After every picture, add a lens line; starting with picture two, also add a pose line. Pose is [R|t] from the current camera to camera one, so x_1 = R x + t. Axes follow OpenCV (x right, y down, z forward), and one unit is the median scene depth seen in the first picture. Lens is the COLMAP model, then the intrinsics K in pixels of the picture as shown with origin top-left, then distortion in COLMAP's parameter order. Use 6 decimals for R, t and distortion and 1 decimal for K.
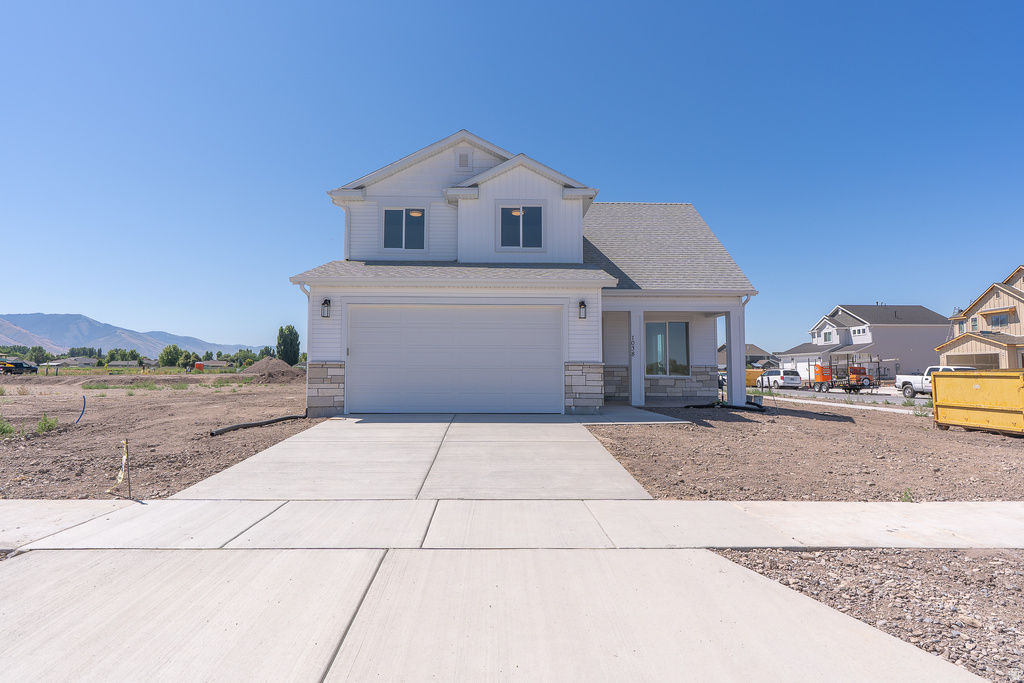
lens RADIAL K [[527.7, 0, 516.2], [0, 527.7, 342.5], [0, 0, 1]] dist [-0.002700, -0.000154]
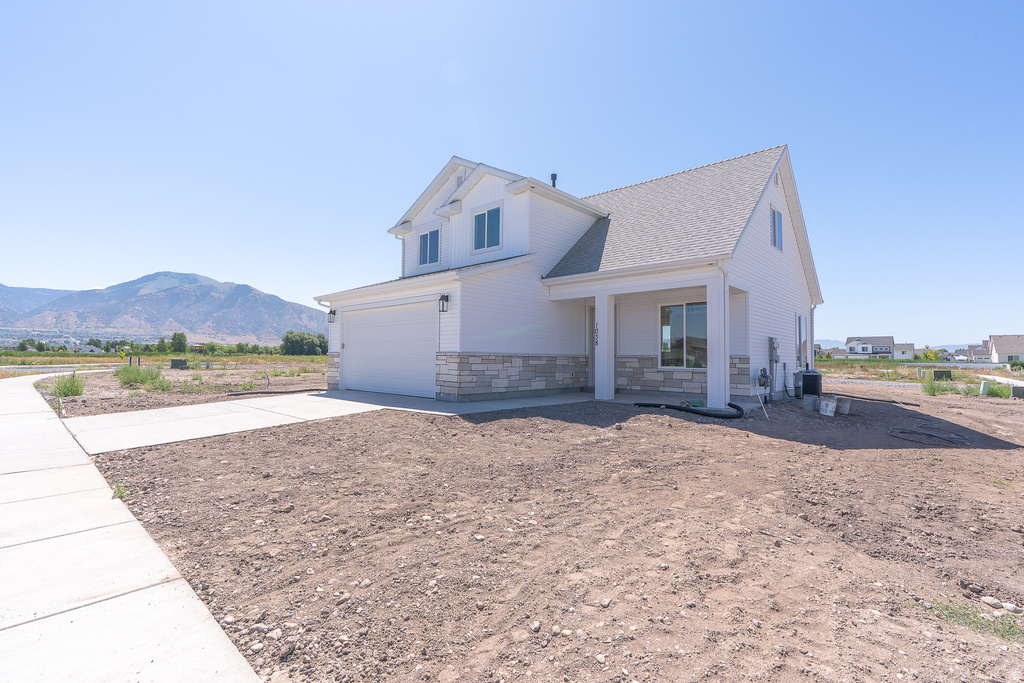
lens RADIAL K [[465.7, 0, 510.9], [0, 465.7, 340.9], [0, 0, 1]] dist [-0.009392, 0.001538]
pose [[0.716867, -0.020634, -0.696904, 0.702201], [0.030009, 0.999549, 0.001273, 0.013154], [0.696563, -0.021826, 0.717163, 0.330074]]
